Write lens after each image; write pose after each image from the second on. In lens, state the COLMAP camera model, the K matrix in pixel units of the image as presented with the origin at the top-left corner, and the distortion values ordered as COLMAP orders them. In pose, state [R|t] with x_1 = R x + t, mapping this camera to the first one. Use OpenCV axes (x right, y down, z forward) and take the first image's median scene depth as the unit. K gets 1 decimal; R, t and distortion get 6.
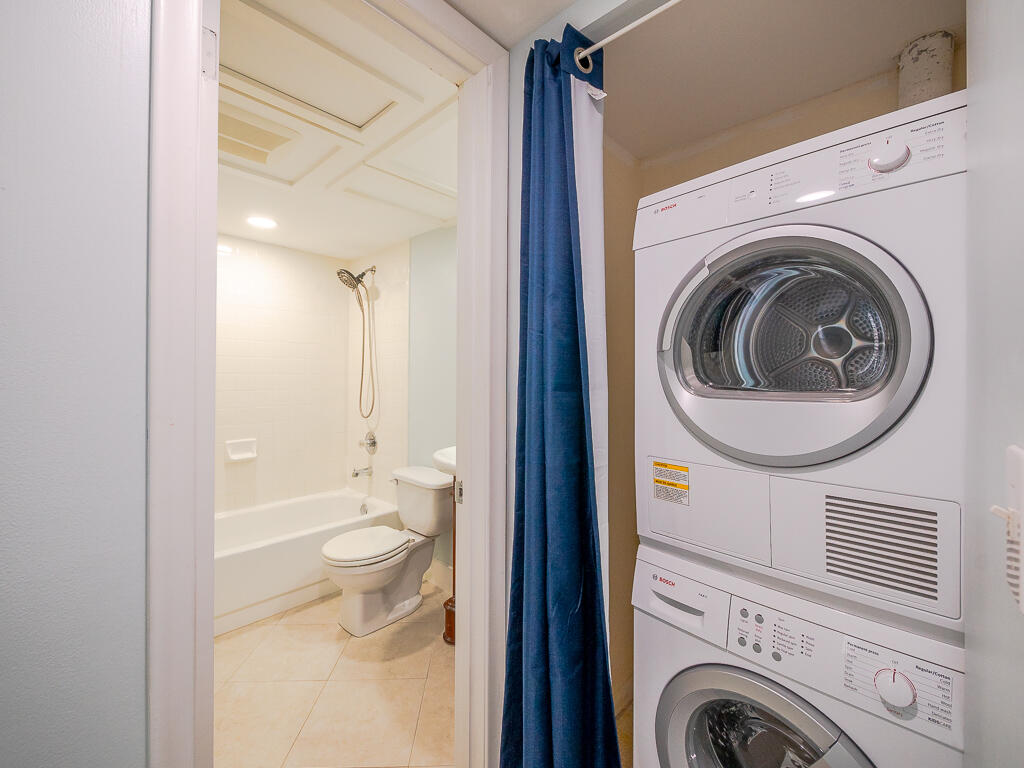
lens RADIAL K [[438.4, 0, 507.8], [0, 438.4, 382.4], [0, 0, 1]] dist [-0.007709, 0.000355]
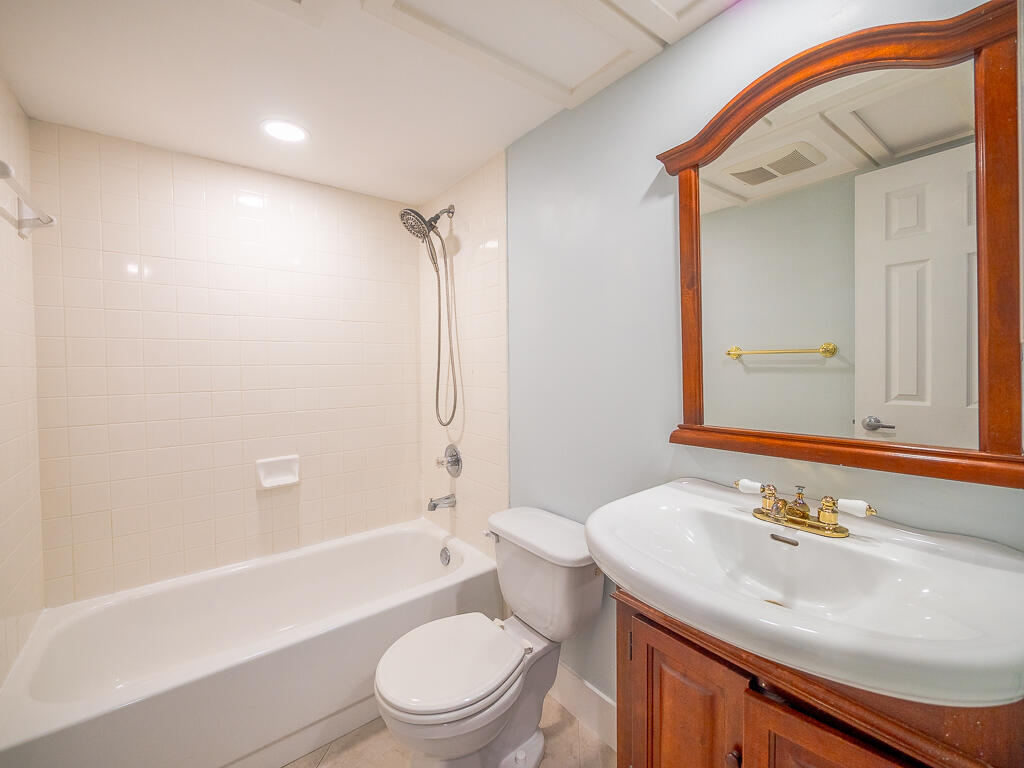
lens RADIAL K [[438.4, 0, 515.4], [0, 438.4, 381.2], [0, 0, 1]] dist [-0.007709, 0.000355]
pose [[0.988234, -0.014168, -0.152292, -0.108848], [0.017792, 0.999589, 0.022461, -0.002766], [0.151911, -0.024906, 0.988080, 0.336692]]
